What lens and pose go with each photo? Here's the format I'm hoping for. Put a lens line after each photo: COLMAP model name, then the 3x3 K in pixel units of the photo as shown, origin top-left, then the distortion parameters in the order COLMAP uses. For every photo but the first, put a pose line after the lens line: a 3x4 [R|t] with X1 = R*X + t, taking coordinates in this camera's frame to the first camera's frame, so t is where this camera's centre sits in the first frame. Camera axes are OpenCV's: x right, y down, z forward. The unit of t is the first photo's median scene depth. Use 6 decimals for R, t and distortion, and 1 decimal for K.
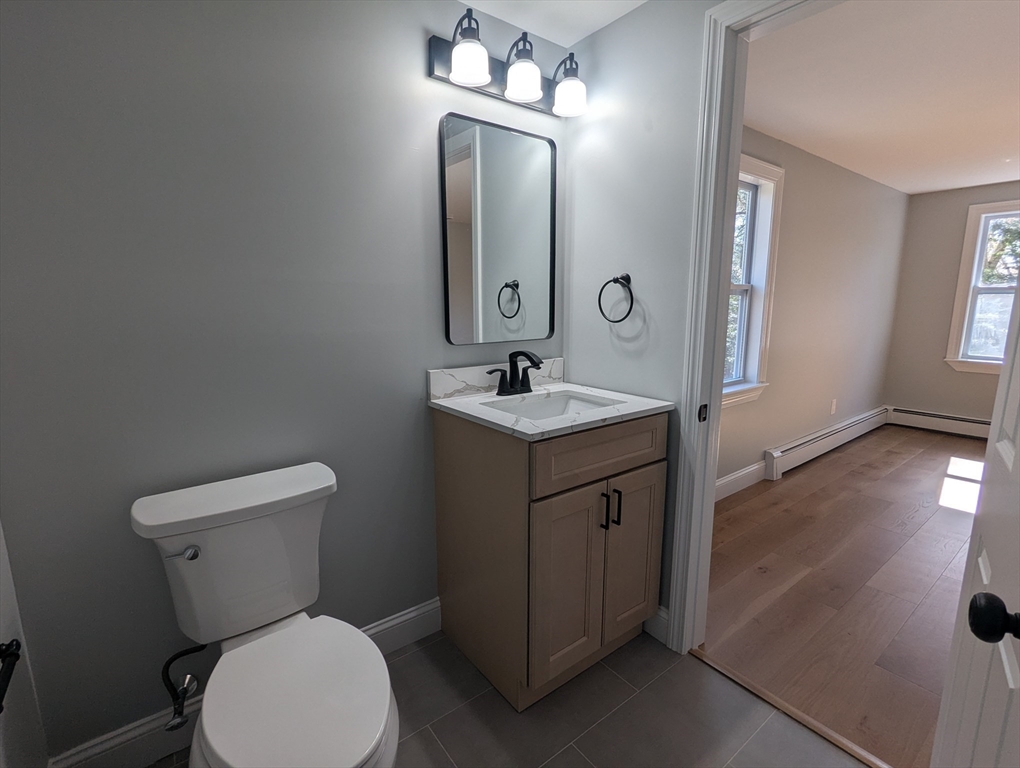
lens RADIAL K [[484.6, 0, 510.6], [0, 484.6, 386.7], [0, 0, 1]] dist [0.010788, 0.000219]
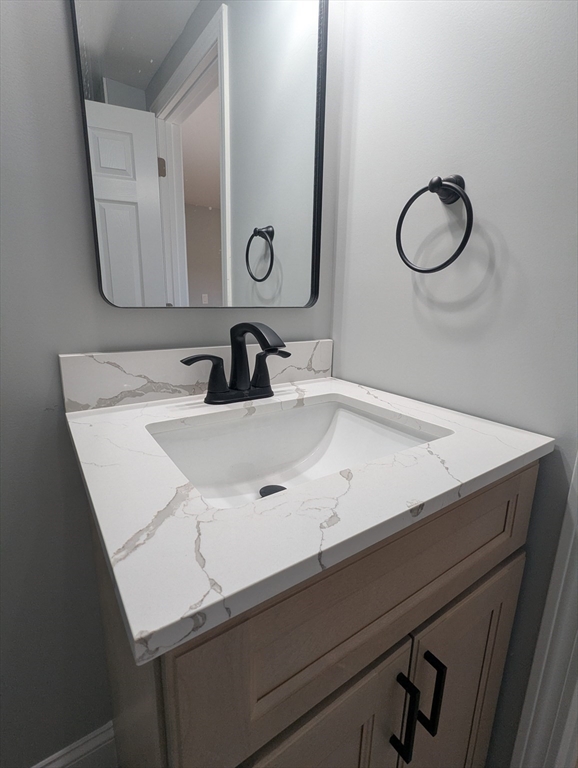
lens RADIAL K [[364.9, 0, 289.0], [0, 364.9, 385.3], [0, 0, 1]] dist [0.010788, 0.000219]
pose [[0.998476, 0.031168, -0.045553, 0.085706], [-0.028461, 0.997858, 0.058908, -0.029084], [0.047292, -0.057522, 0.997224, 0.579959]]
